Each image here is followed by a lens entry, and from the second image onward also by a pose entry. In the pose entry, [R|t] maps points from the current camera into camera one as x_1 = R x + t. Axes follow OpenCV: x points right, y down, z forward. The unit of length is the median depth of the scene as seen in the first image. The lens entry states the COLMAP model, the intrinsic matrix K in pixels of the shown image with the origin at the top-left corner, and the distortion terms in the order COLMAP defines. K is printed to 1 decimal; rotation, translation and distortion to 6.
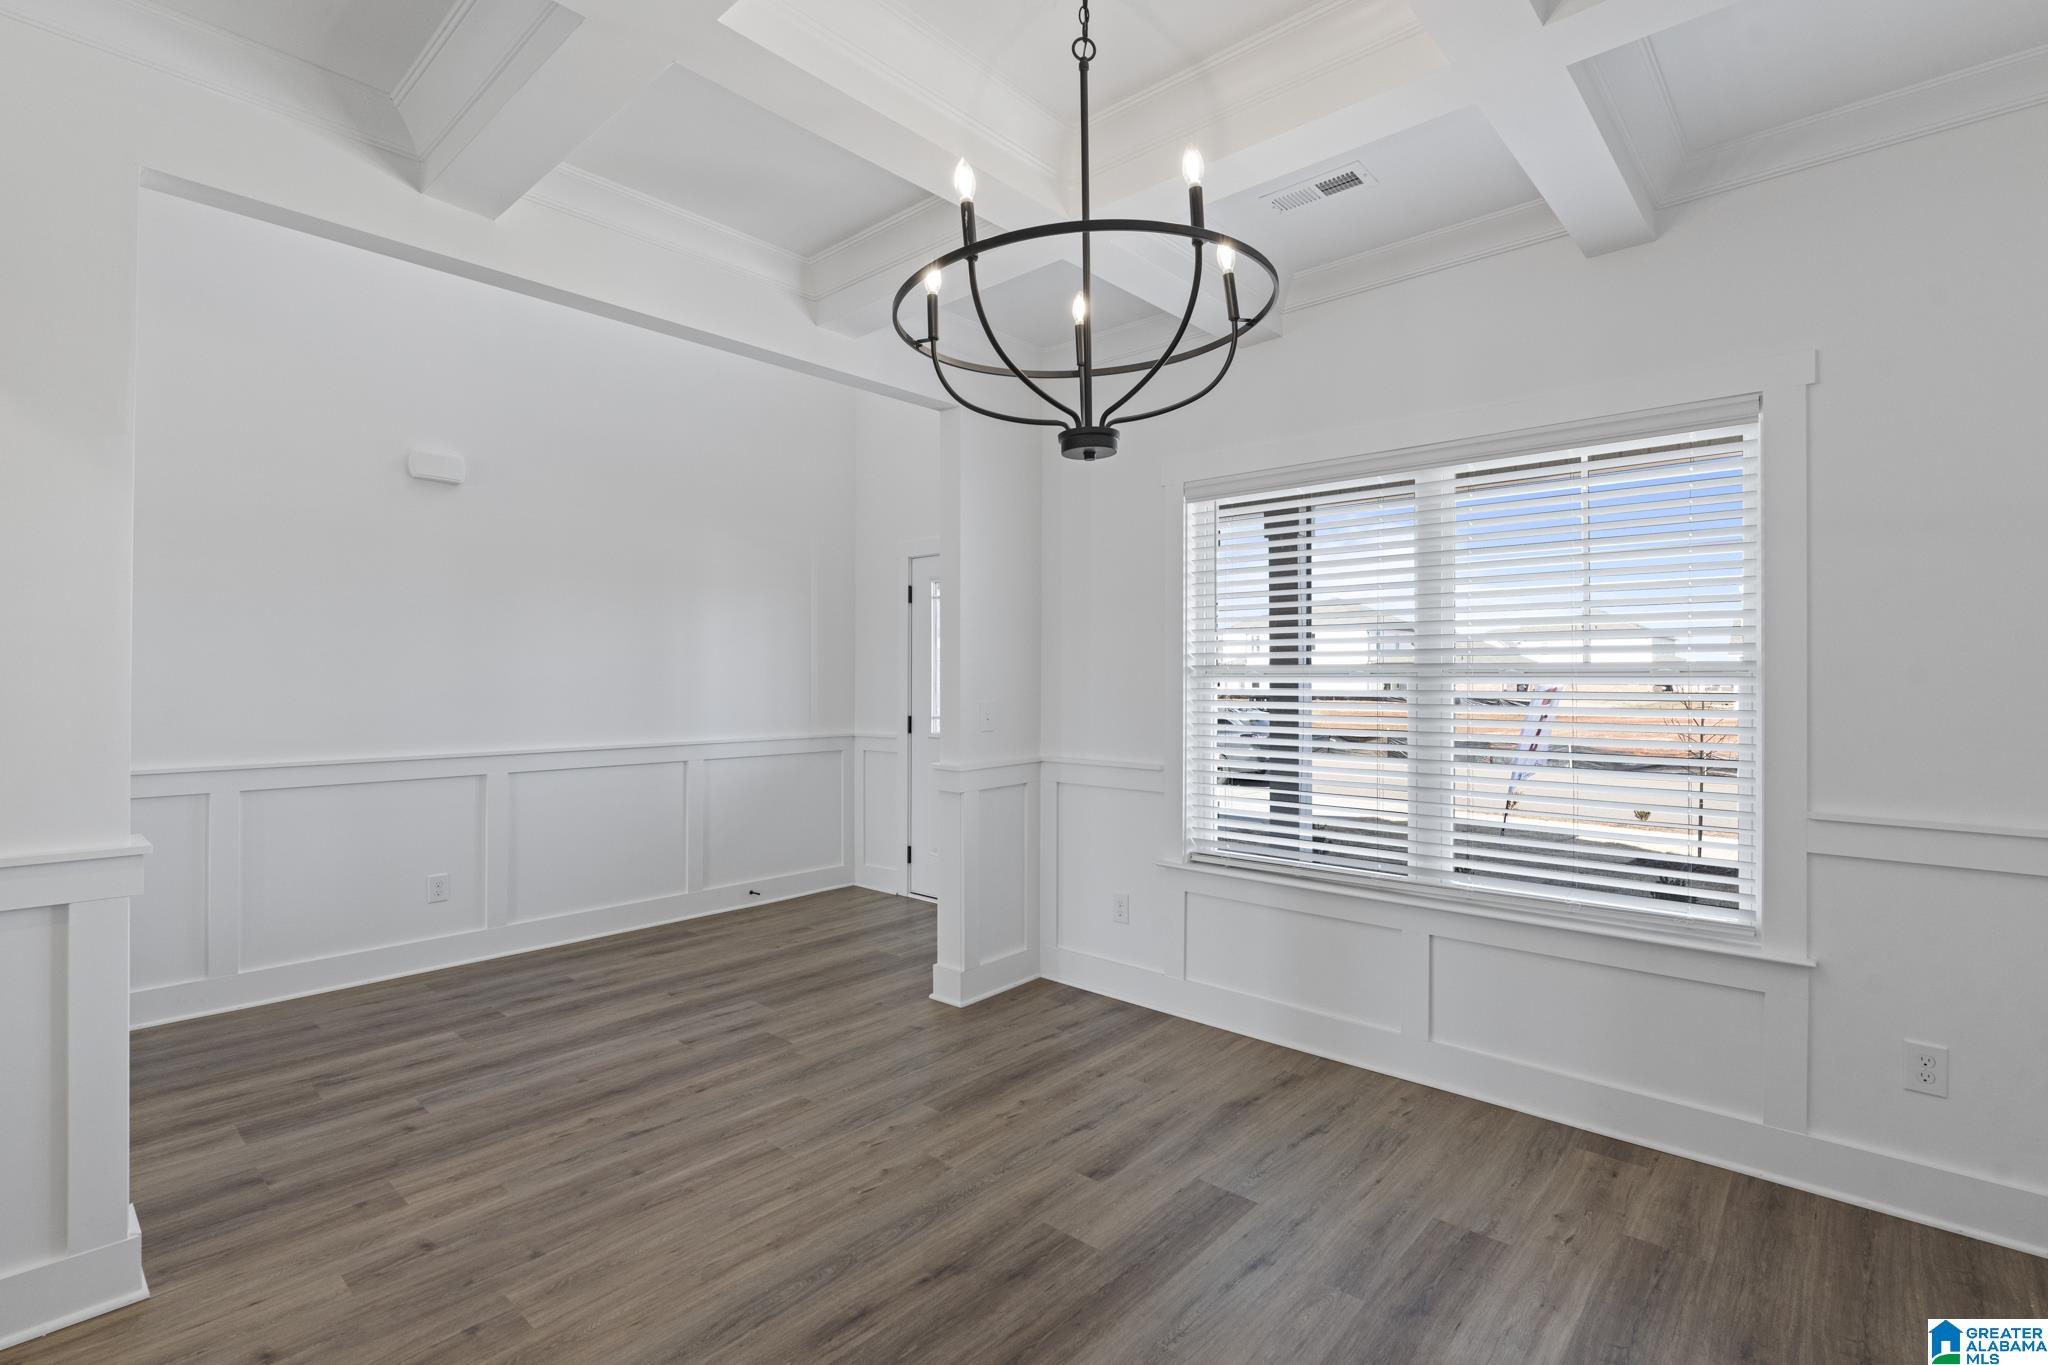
lens RADIAL K [[924.0, 0, 1022.2], [0, 924.0, 675.7], [0, 0, 1]] dist [-0.010619, 0.001518]
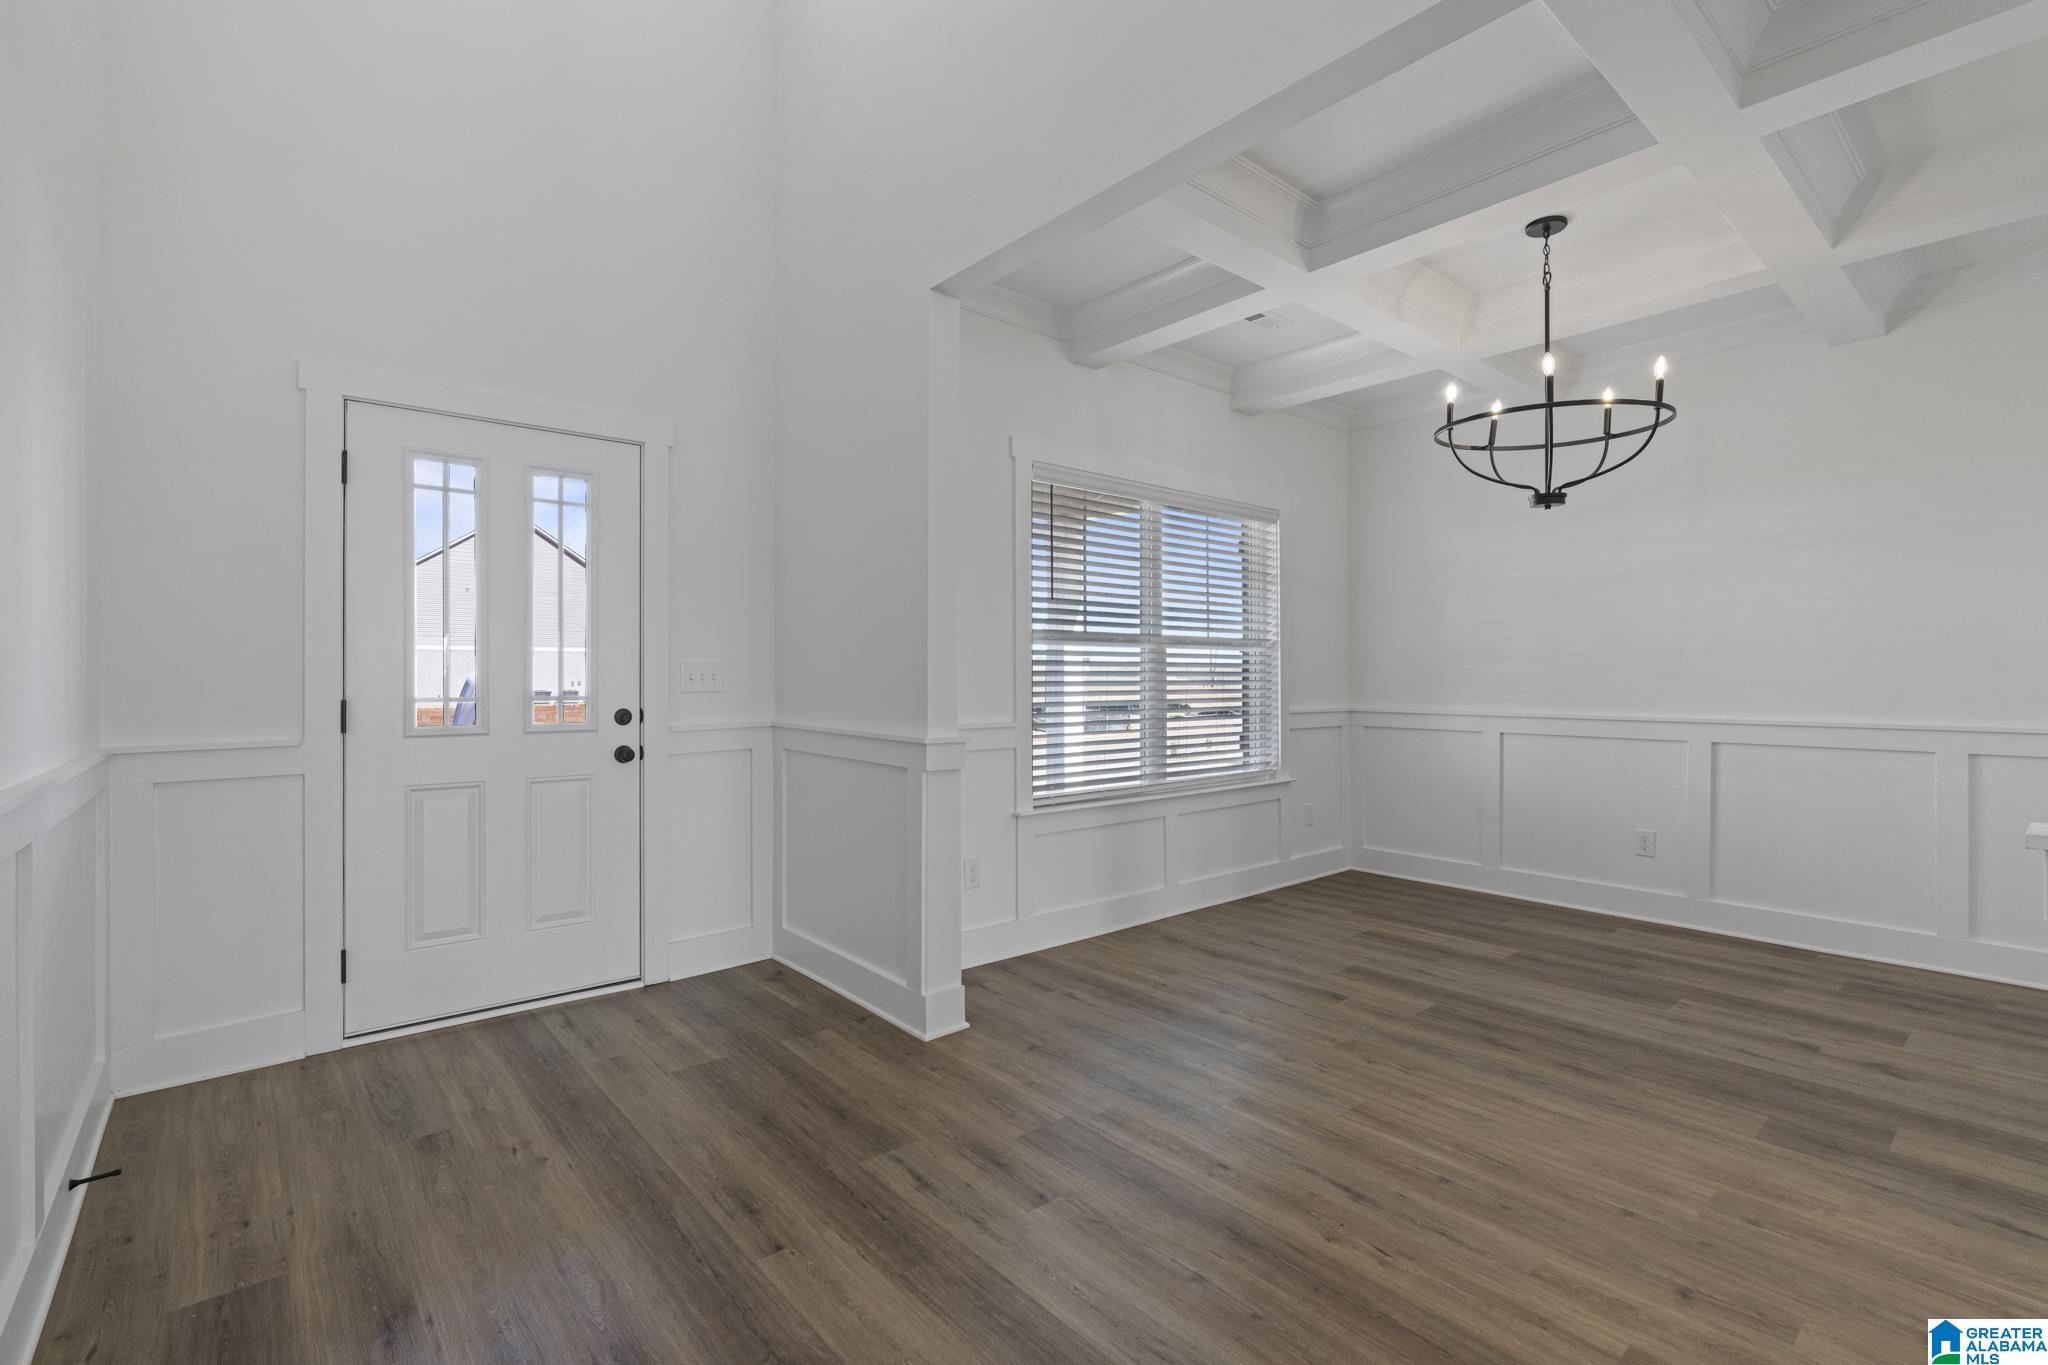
lens RADIAL K [[924.0, 0, 1014.9], [0, 924.0, 673.5], [0, 0, 1]] dist [-0.010619, 0.001518]
pose [[0.146388, 0.003413, 0.989221, -1.236616], [-0.002055, 0.999993, -0.003146, 0.064251], [-0.989225, -0.001573, 0.146394, 1.181708]]
